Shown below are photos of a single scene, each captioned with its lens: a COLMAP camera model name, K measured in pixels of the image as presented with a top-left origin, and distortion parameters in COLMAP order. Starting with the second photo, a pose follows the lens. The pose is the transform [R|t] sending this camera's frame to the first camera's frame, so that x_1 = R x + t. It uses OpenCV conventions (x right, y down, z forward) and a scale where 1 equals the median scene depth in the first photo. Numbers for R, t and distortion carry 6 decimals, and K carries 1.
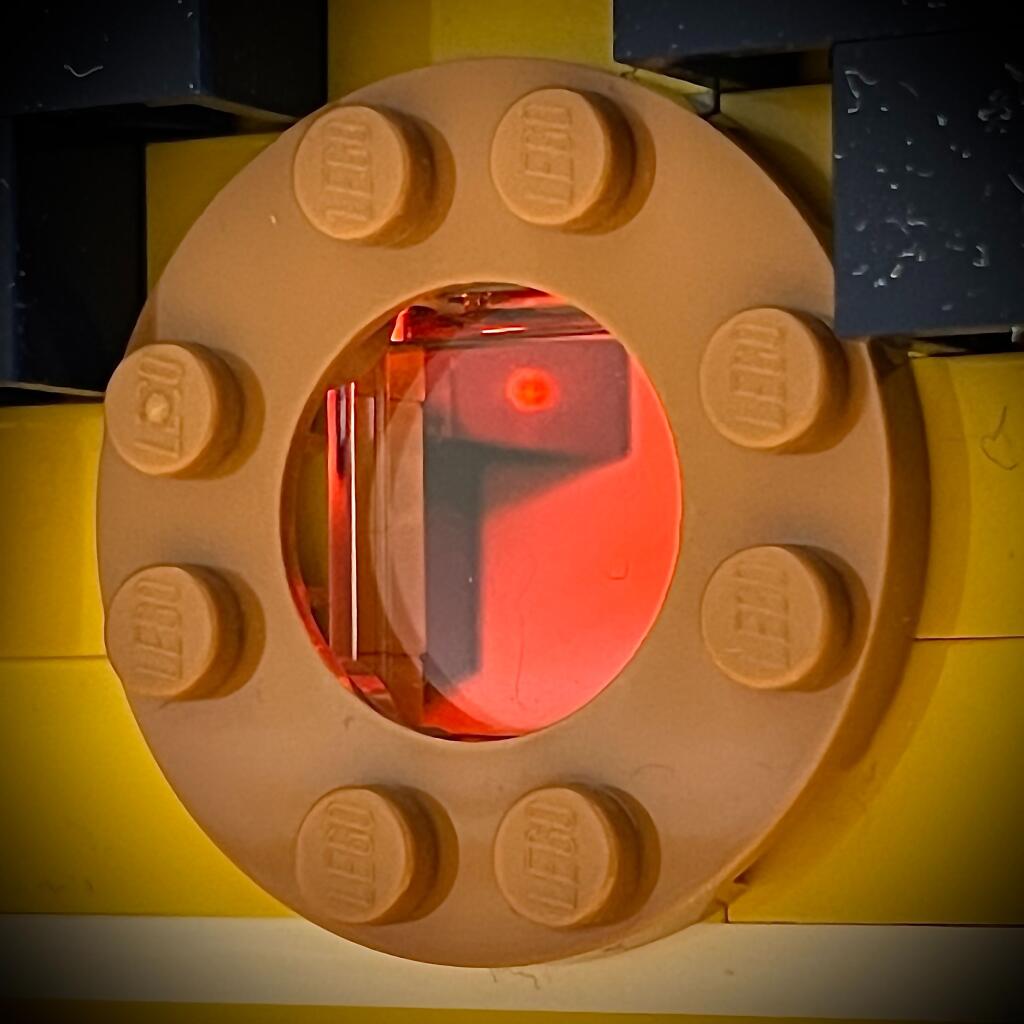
lens RADIAL K [[4173.5, 0, 512.0], [0, 4173.5, 512.0], [0, 0, 1]] dist [0.065781, 0.967186]
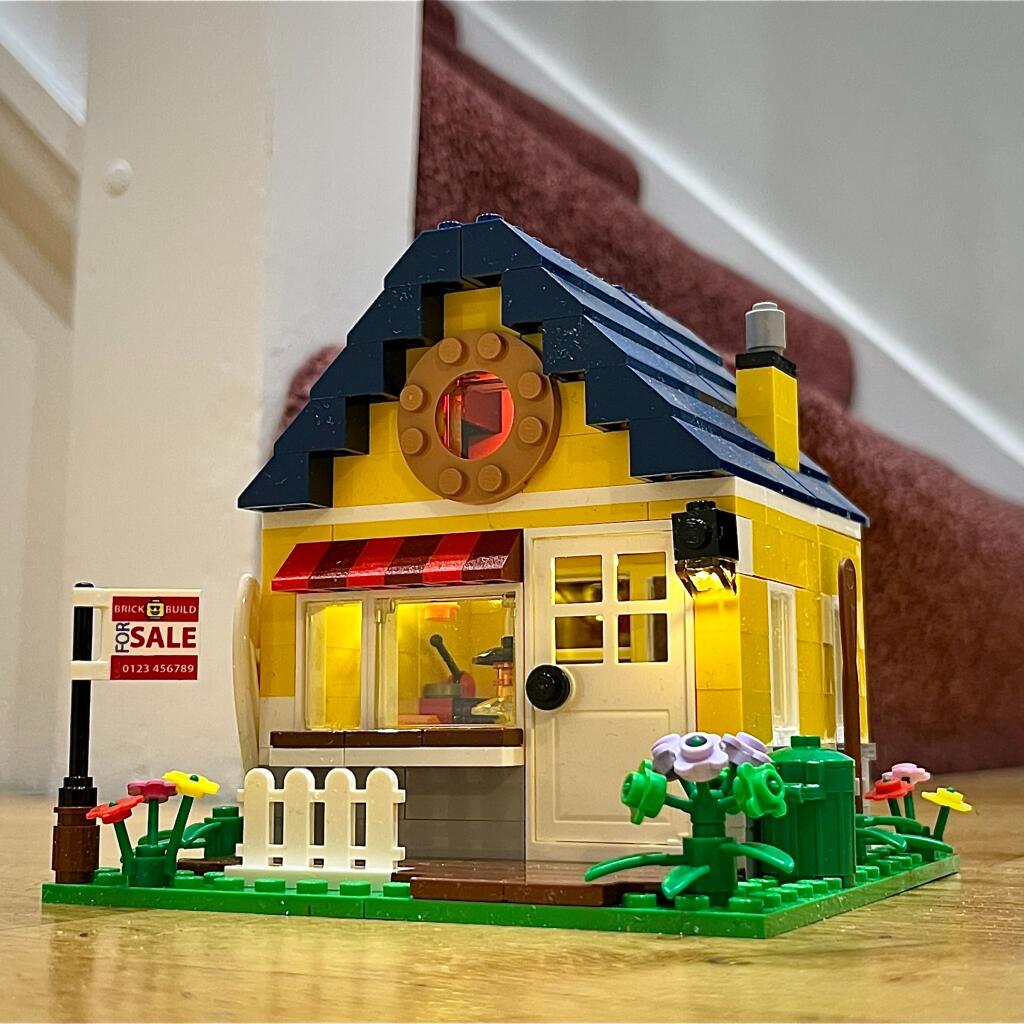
lens RADIAL K [[1680.1, 0, 512.0], [0, 1680.1, 512.0], [0, 0, 1]] dist [0.067654, -0.094667]
pose [[0.999282, 0.007270, 0.037177, -0.037656], [-0.004545, 0.997332, -0.072856, 0.264670], [-0.037607, 0.072635, 0.996649, -1.037526]]
